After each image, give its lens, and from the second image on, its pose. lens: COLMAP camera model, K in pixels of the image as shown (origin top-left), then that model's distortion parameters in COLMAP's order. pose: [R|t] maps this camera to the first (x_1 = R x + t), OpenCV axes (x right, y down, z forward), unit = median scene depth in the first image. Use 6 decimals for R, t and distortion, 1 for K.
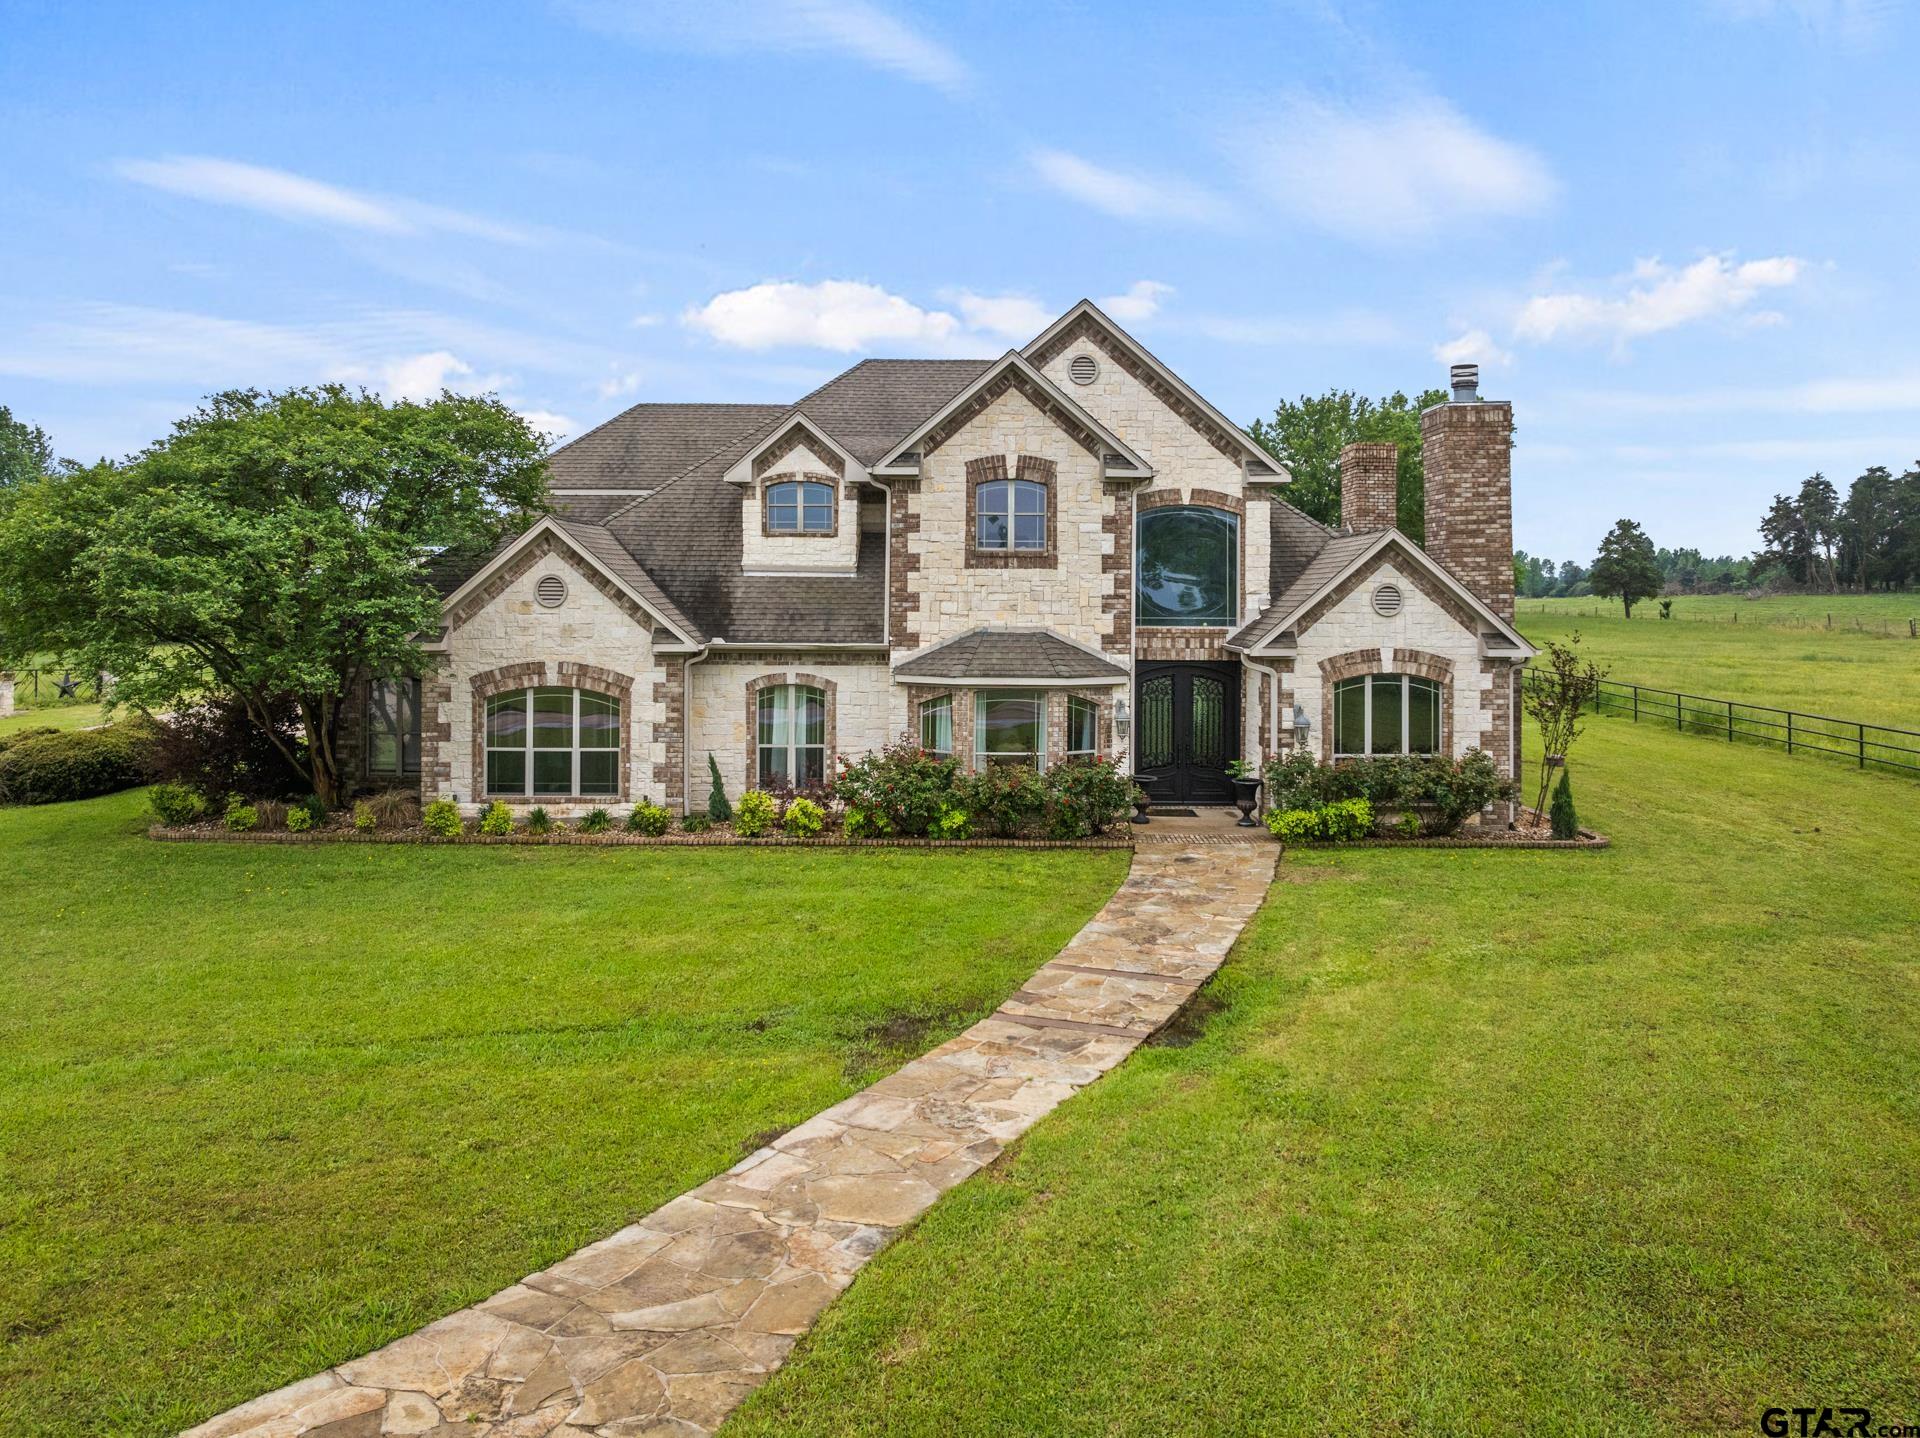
lens RADIAL K [[1396.3, 0, 966.3], [0, 1396.3, 564.7], [0, 0, 1]] dist [-0.017920, -0.007531]
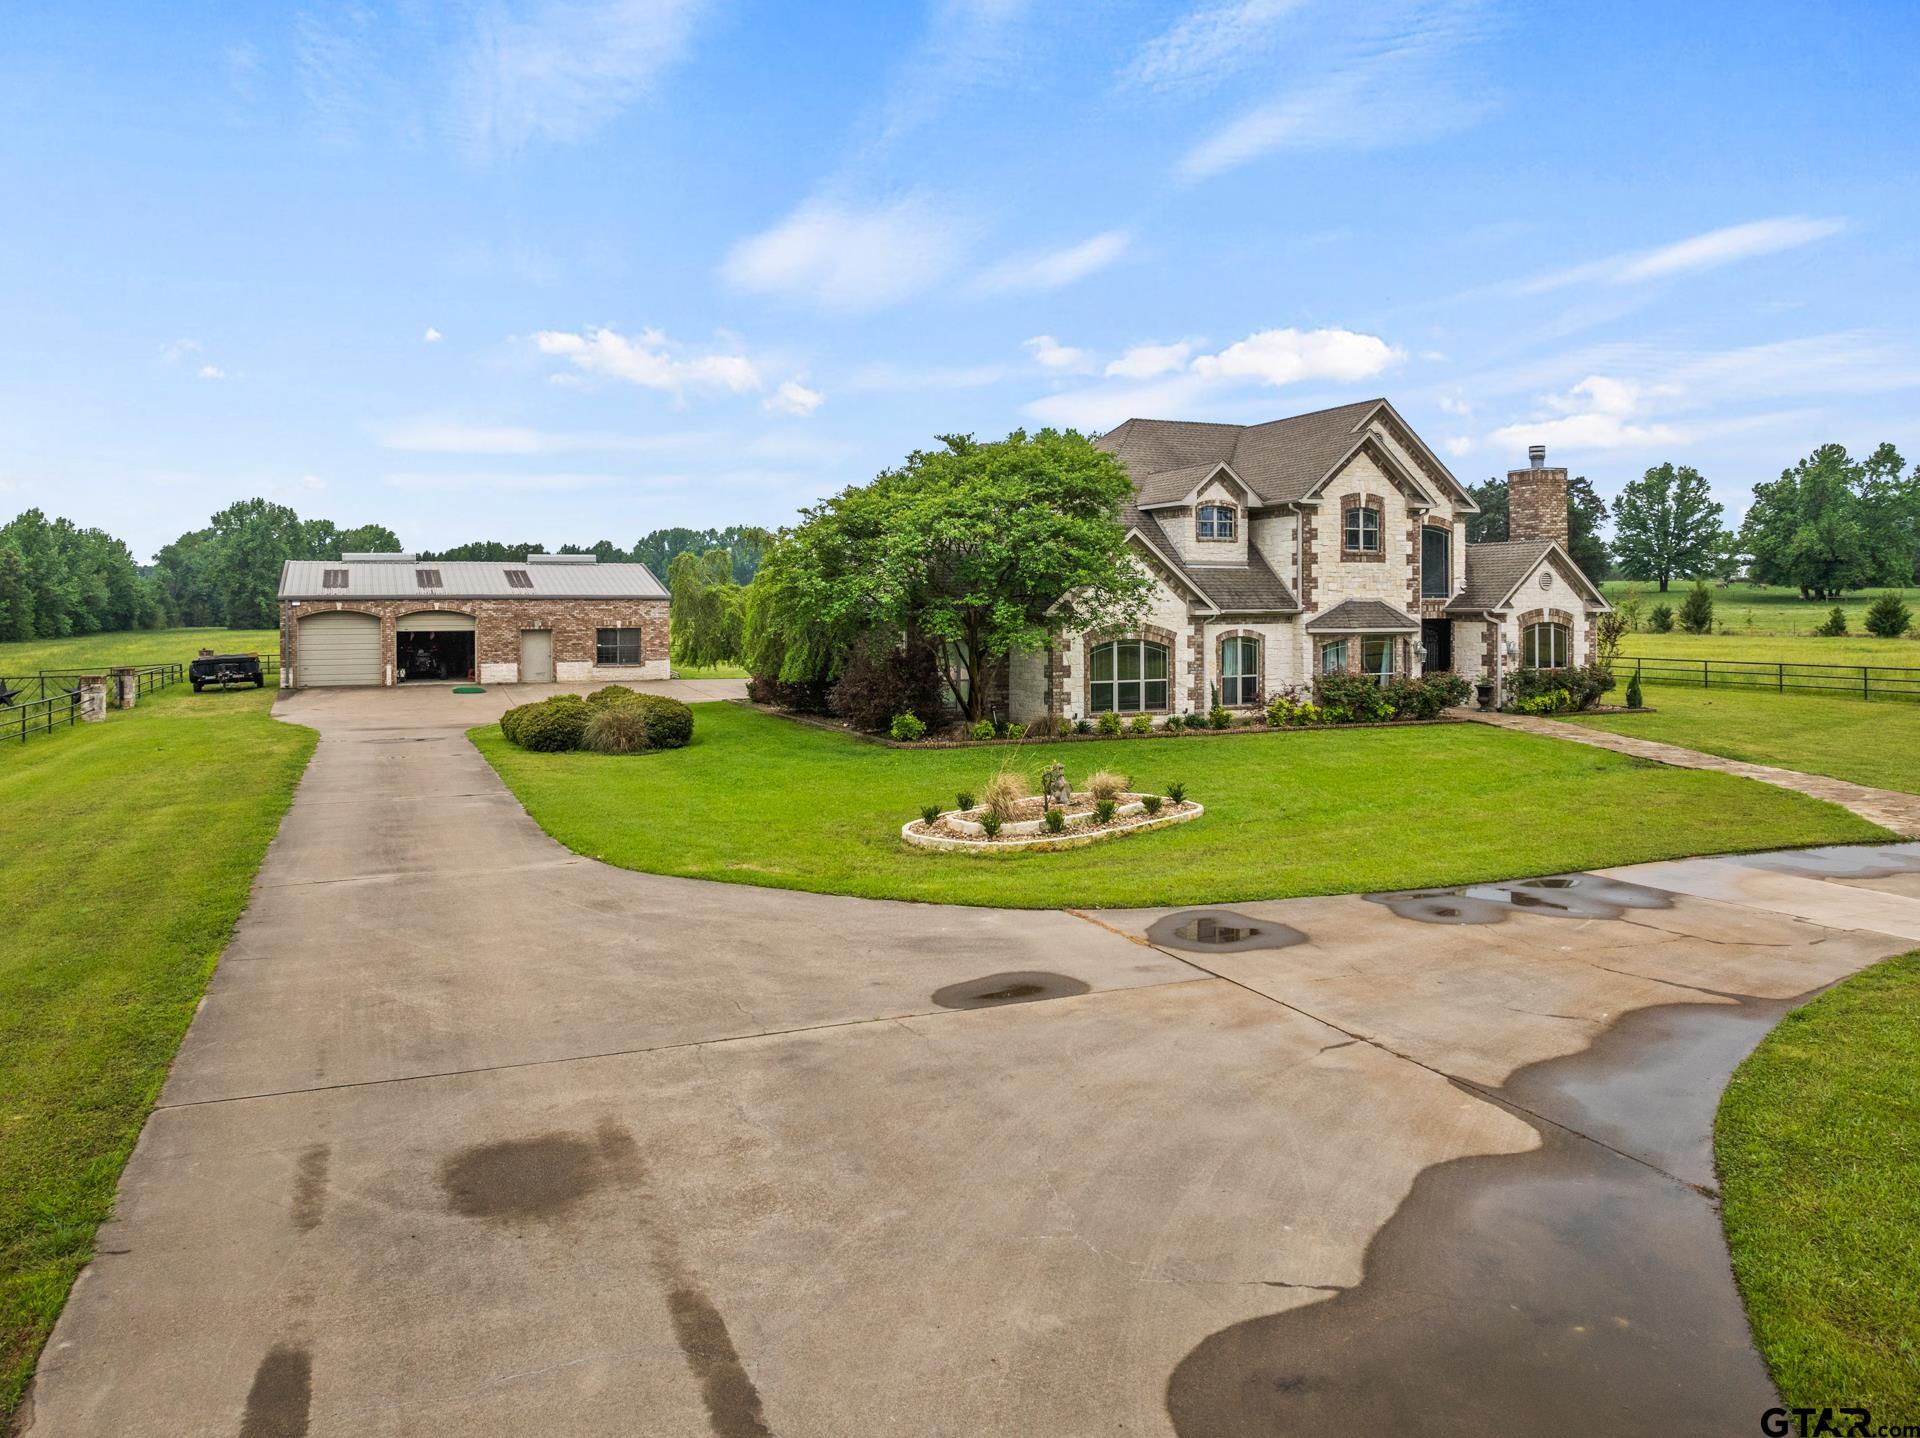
lens RADIAL K [[1350.9, 0, 964.3], [0, 1350.9, 632.0], [0, 0, 1]] dist [-0.004157, -0.000283]
pose [[0.913996, -0.016939, 0.405370, -1.039687], [0.001892, 0.999295, 0.037491, 0.023913], [-0.405719, -0.033500, 0.913384, -0.259477]]
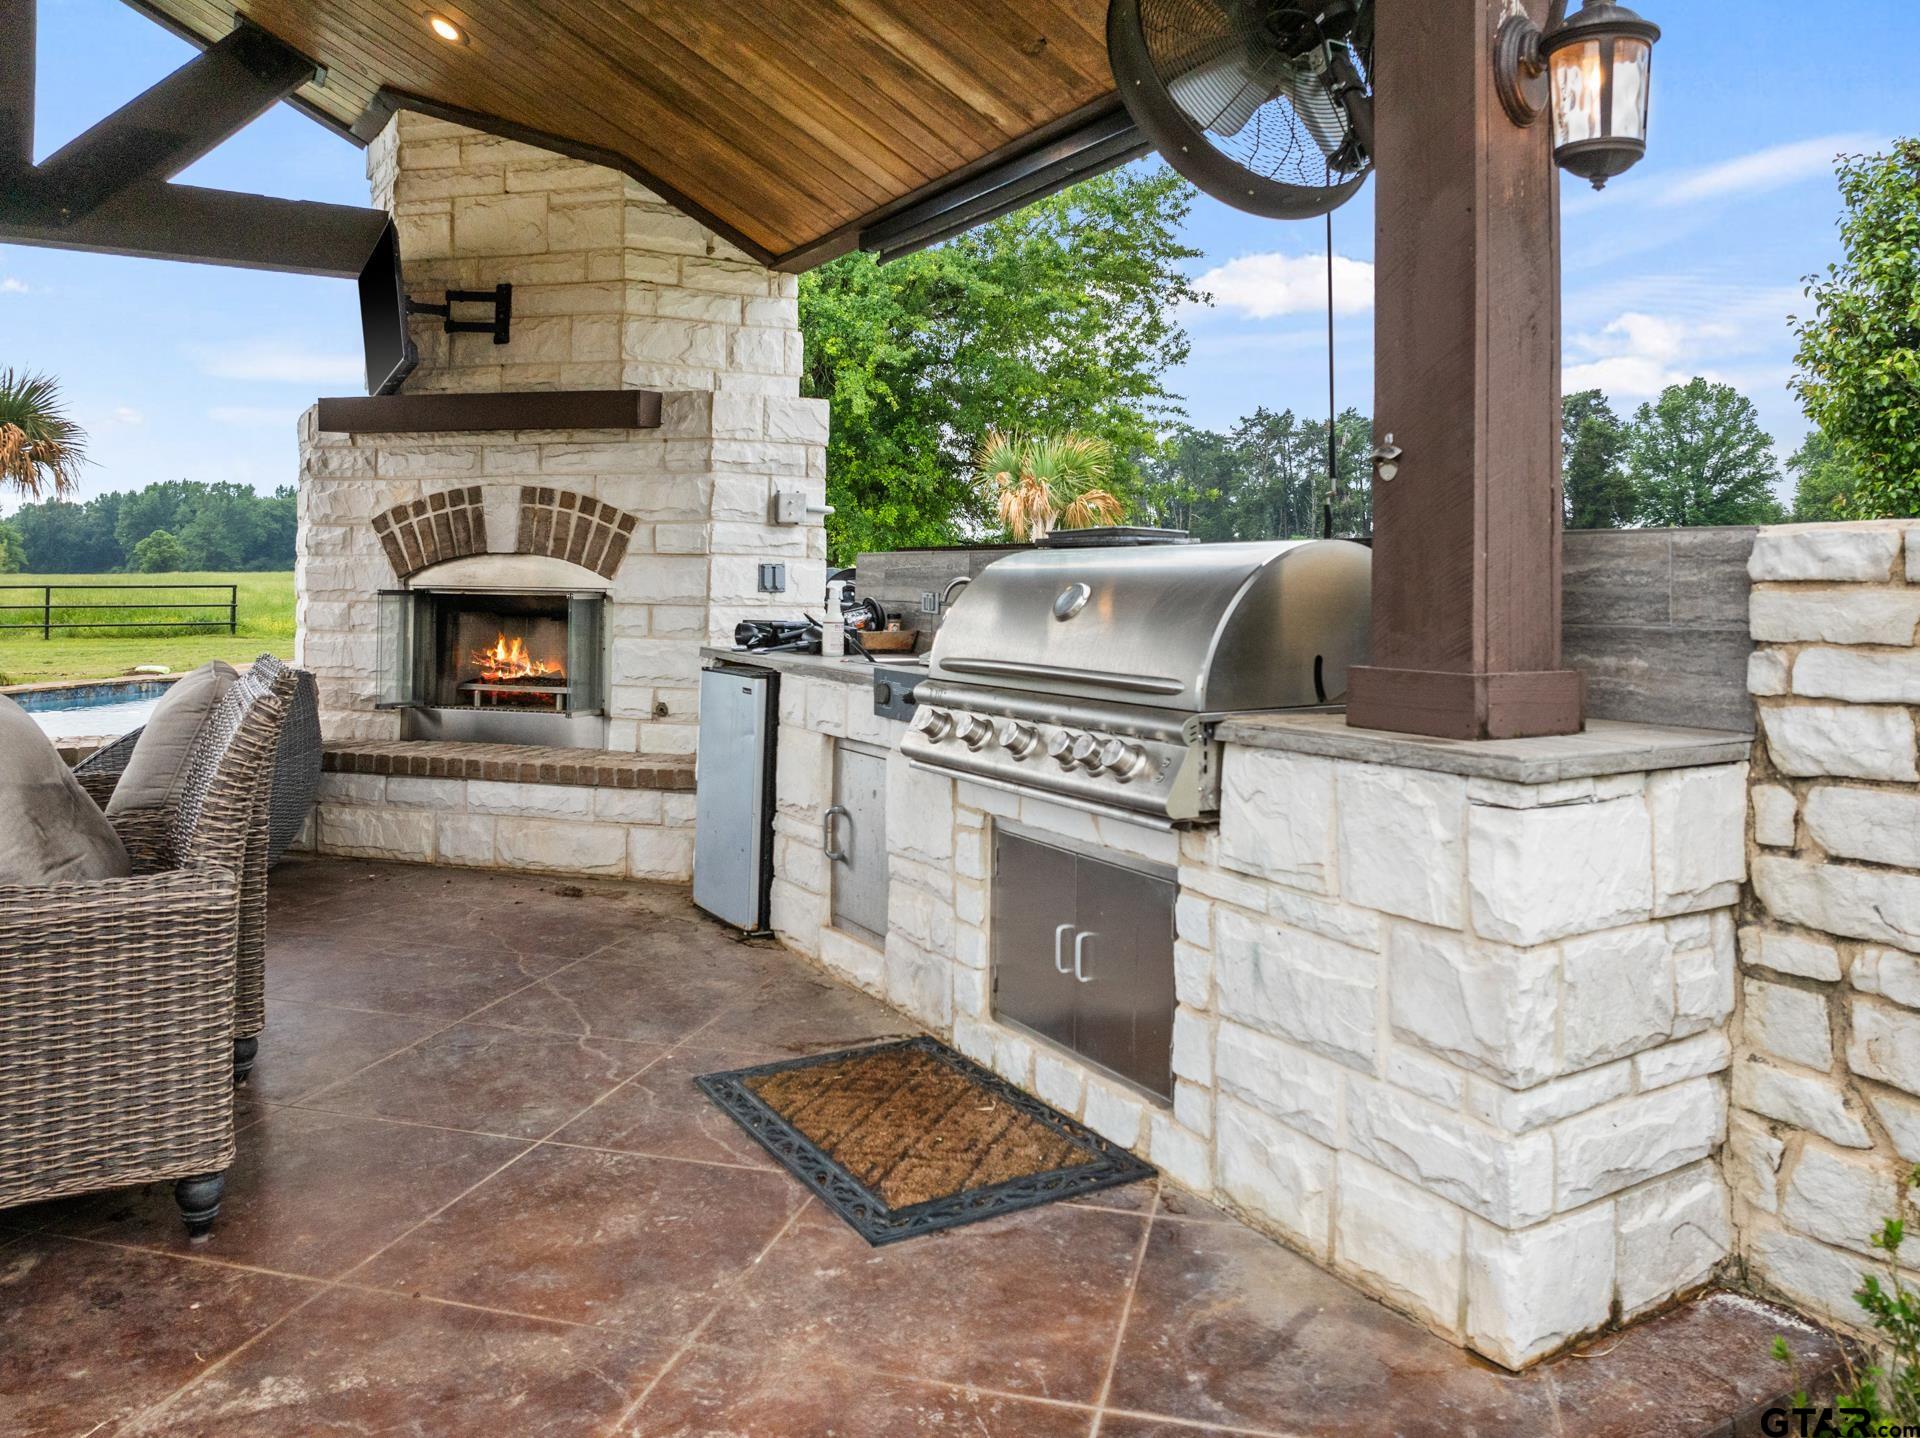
lens RADIAL K [[1396.3, 0, 966.3], [0, 1396.3, 564.7], [0, 0, 1]] dist [-0.017920, -0.007531]
pose [[0.854856, 0.010081, 0.518767, 0.385600], [-0.017960, 0.999787, 0.010167, 0.160966], [-0.518554, -0.018008, 0.854855, 2.215968]]
